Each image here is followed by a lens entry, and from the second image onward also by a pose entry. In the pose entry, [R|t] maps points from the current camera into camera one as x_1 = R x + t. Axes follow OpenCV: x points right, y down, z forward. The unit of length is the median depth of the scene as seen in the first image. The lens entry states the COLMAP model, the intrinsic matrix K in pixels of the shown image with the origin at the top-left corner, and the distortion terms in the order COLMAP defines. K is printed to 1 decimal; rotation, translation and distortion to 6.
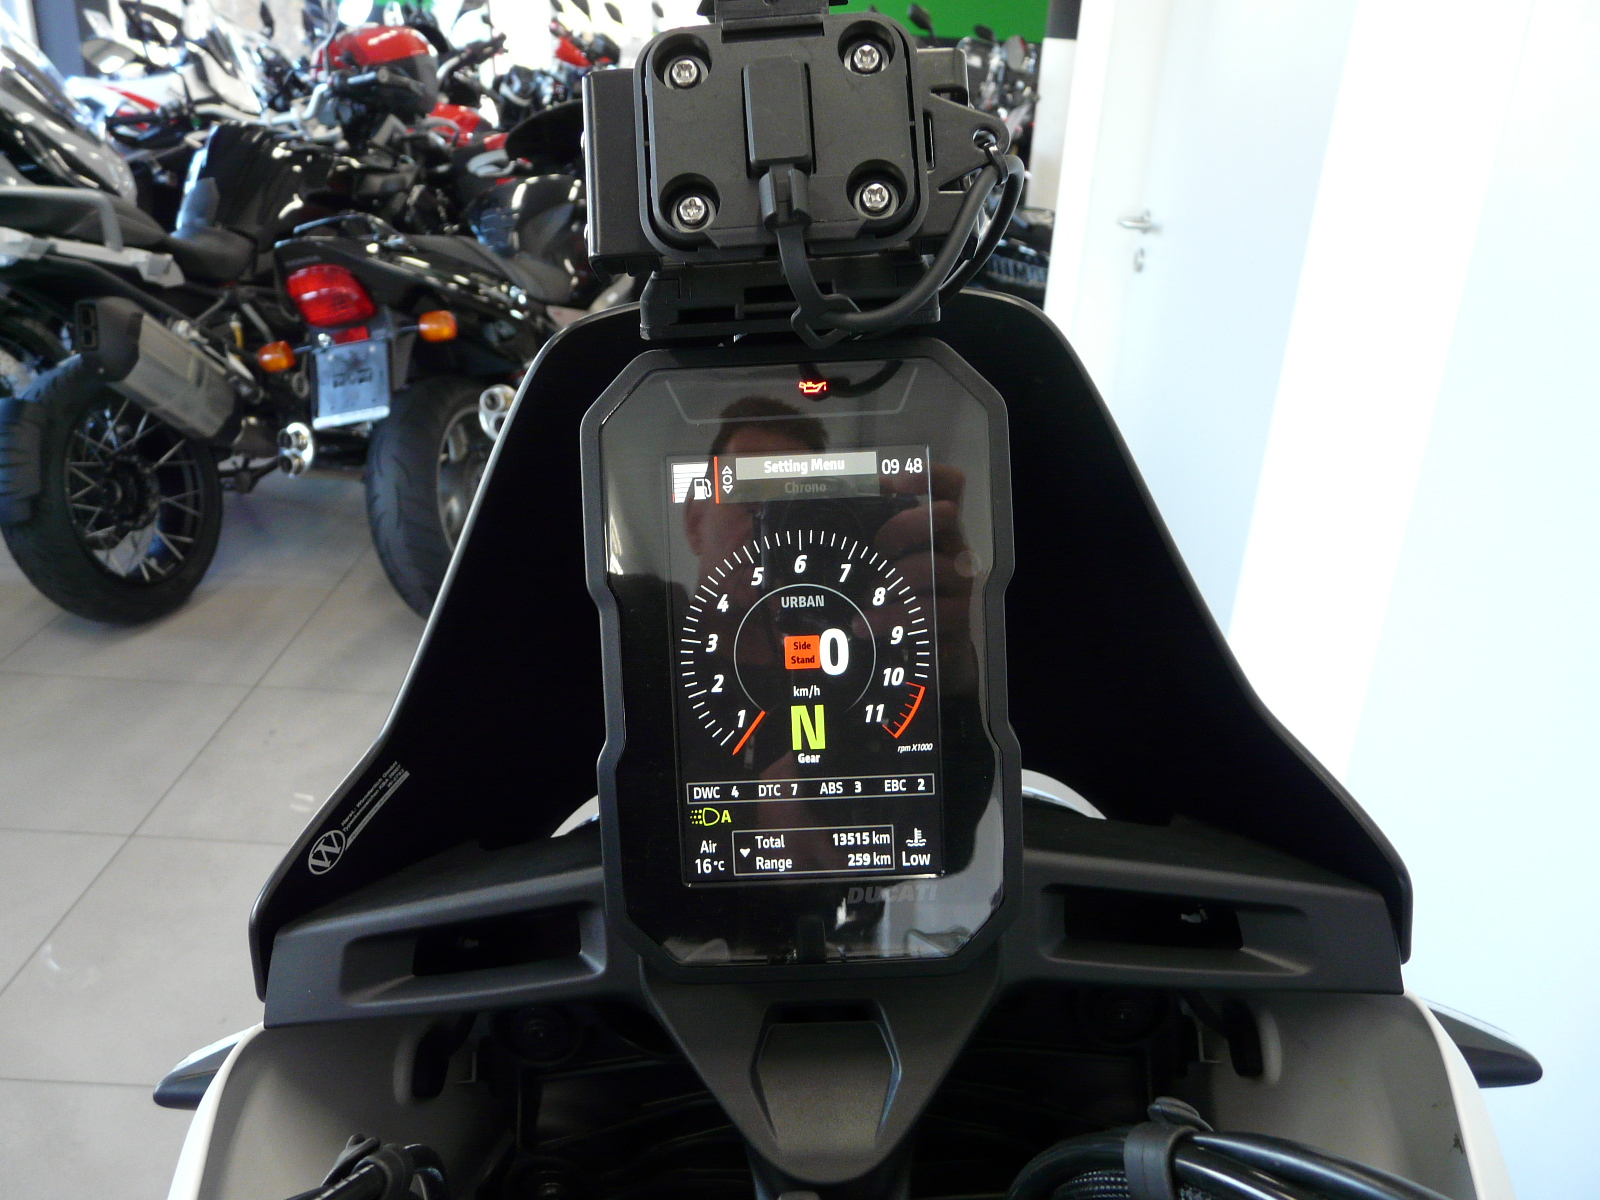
lens RADIAL K [[1329.0, 0, 789.6], [0, 1329.0, 603.8], [0, 0, 1]] dist [-0.079750, 0.095499]
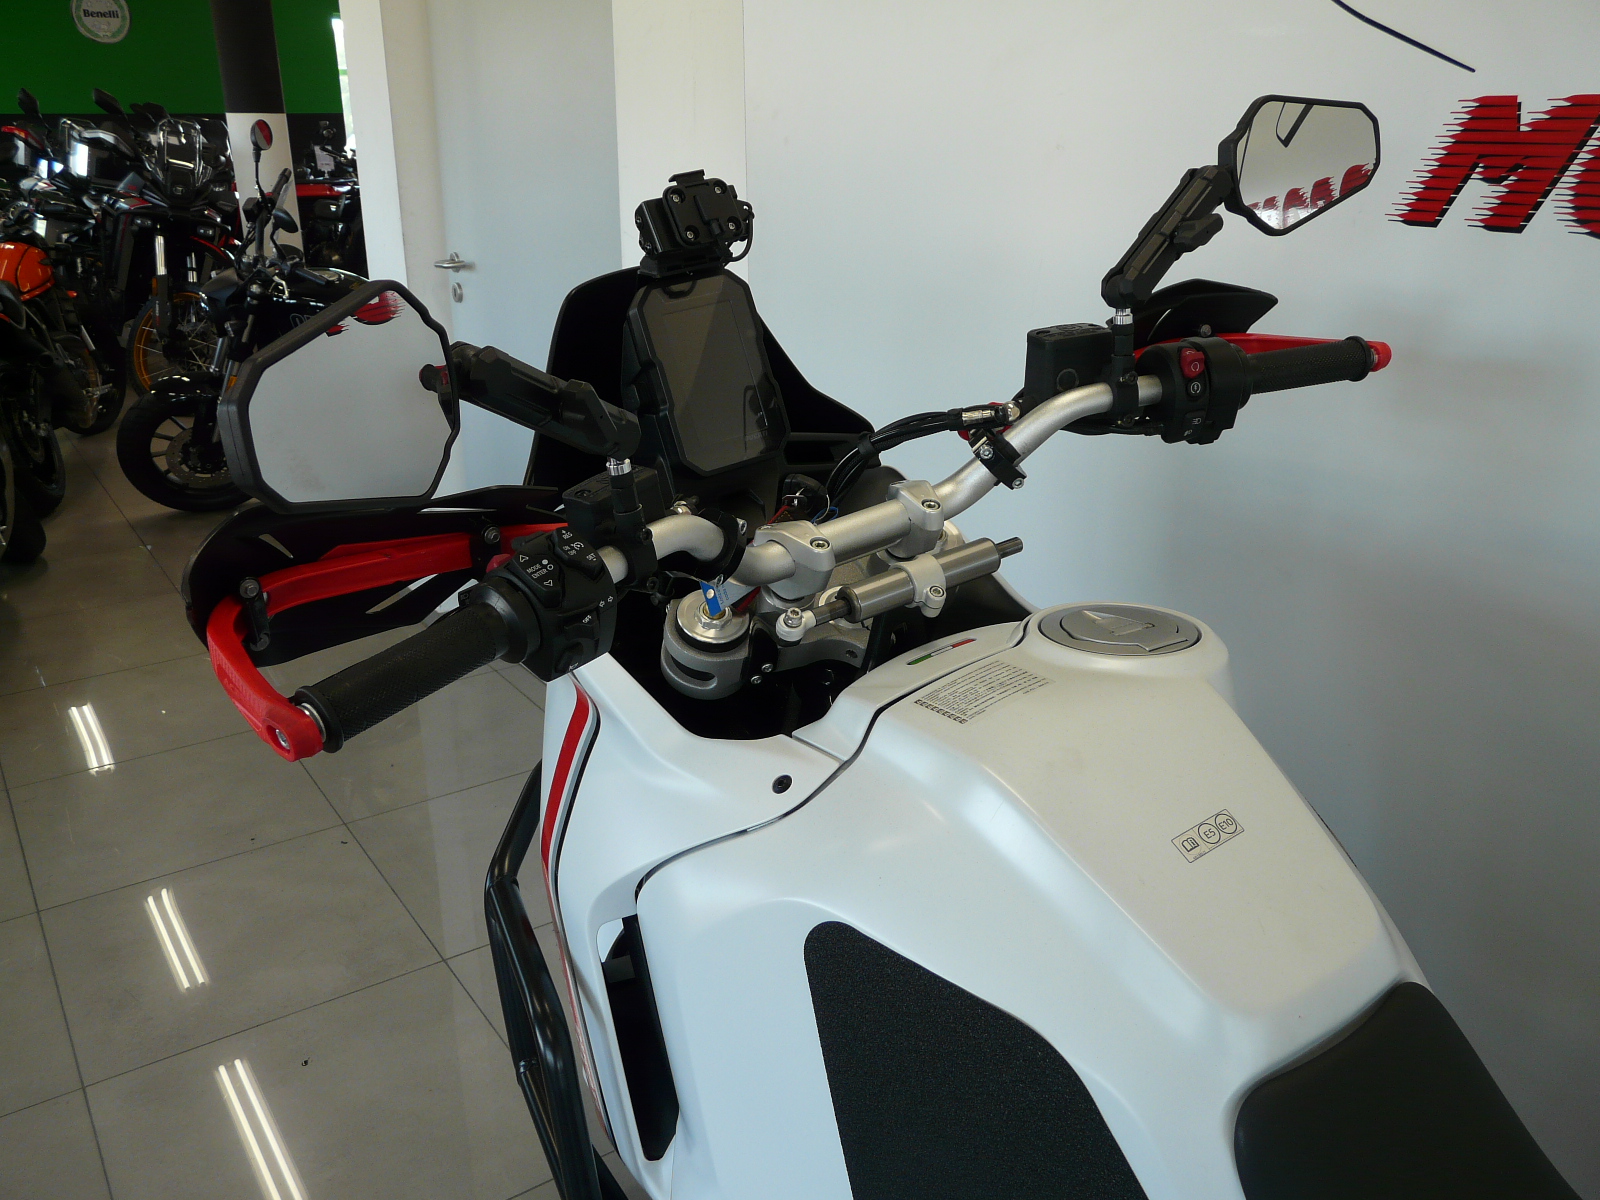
lens RADIAL K [[1329.0, 0, 798.3], [0, 1329.0, 615.1], [0, 0, 1]] dist [-0.079750, 0.095499]
pose [[0.817892, -0.256417, 0.515075, -0.187892], [0.269741, 0.961614, 0.050392, 0.058229], [-0.508225, 0.097721, 0.855662, -0.207536]]
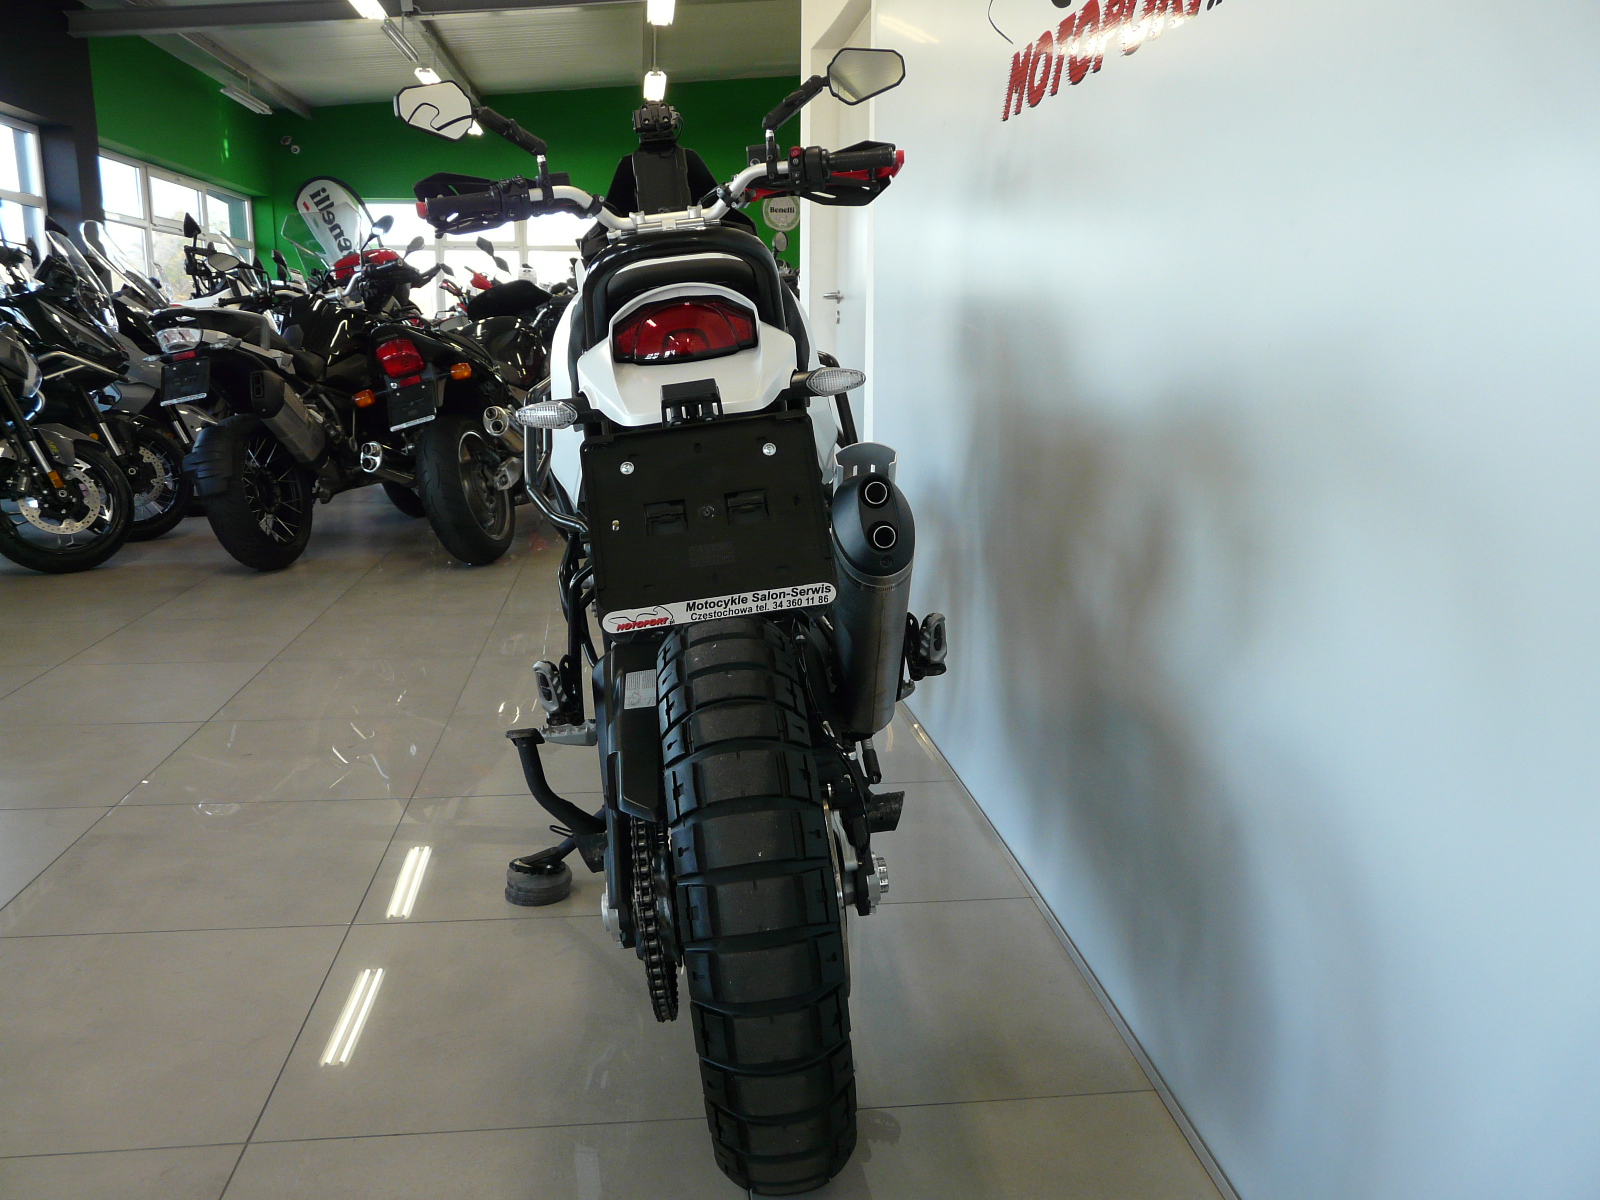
lens RADIAL K [[1329.0, 0, 793.8], [0, 1329.0, 615.6], [0, 0, 1]] dist [-0.079750, 0.095499]
pose [[0.991656, -0.072975, 0.106265, -0.027220], [0.091664, 0.978785, -0.183241, 0.472293], [-0.090638, 0.191453, 0.977308, -0.724067]]
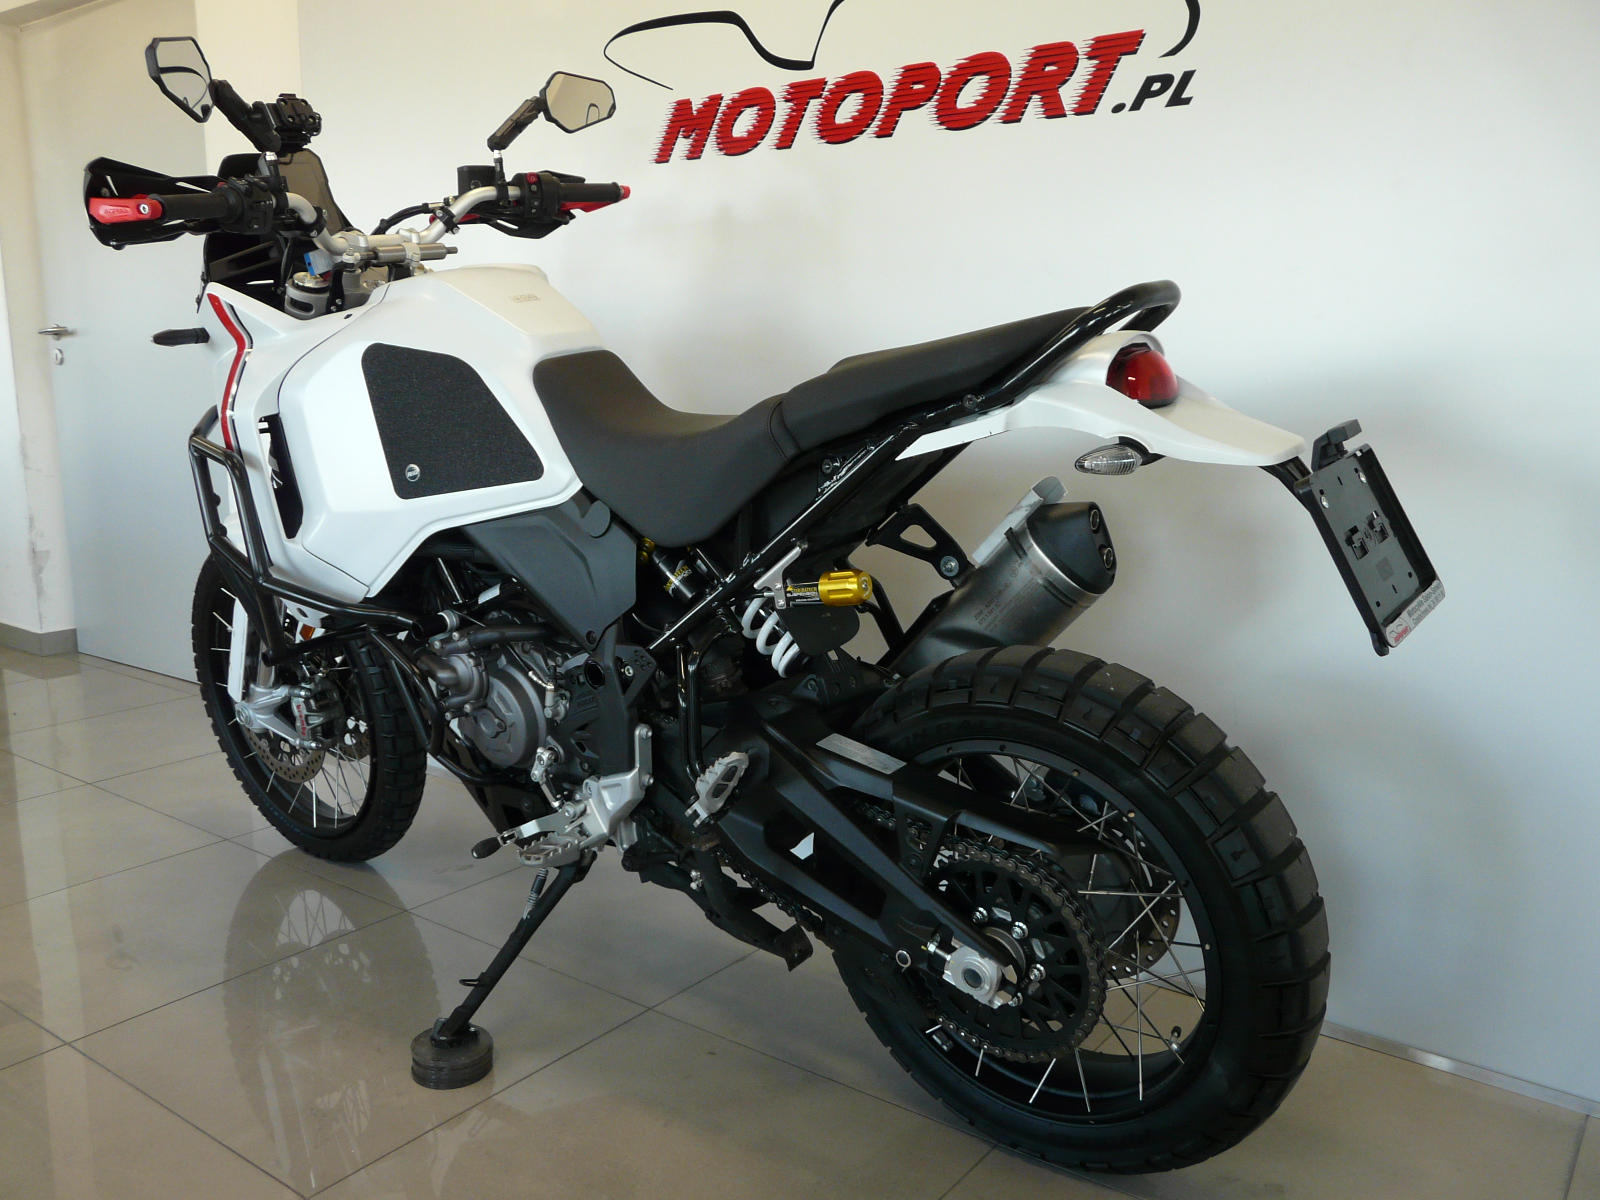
lens RADIAL K [[1329.0, 0, 802.1], [0, 1329.0, 605.4], [0, 0, 1]] dist [-0.079750, 0.095499]
pose [[0.588525, -0.196402, 0.784260, -0.460169], [0.347958, 0.937138, -0.026428, 0.340621], [-0.729769, 0.288443, 0.619869, -0.482849]]
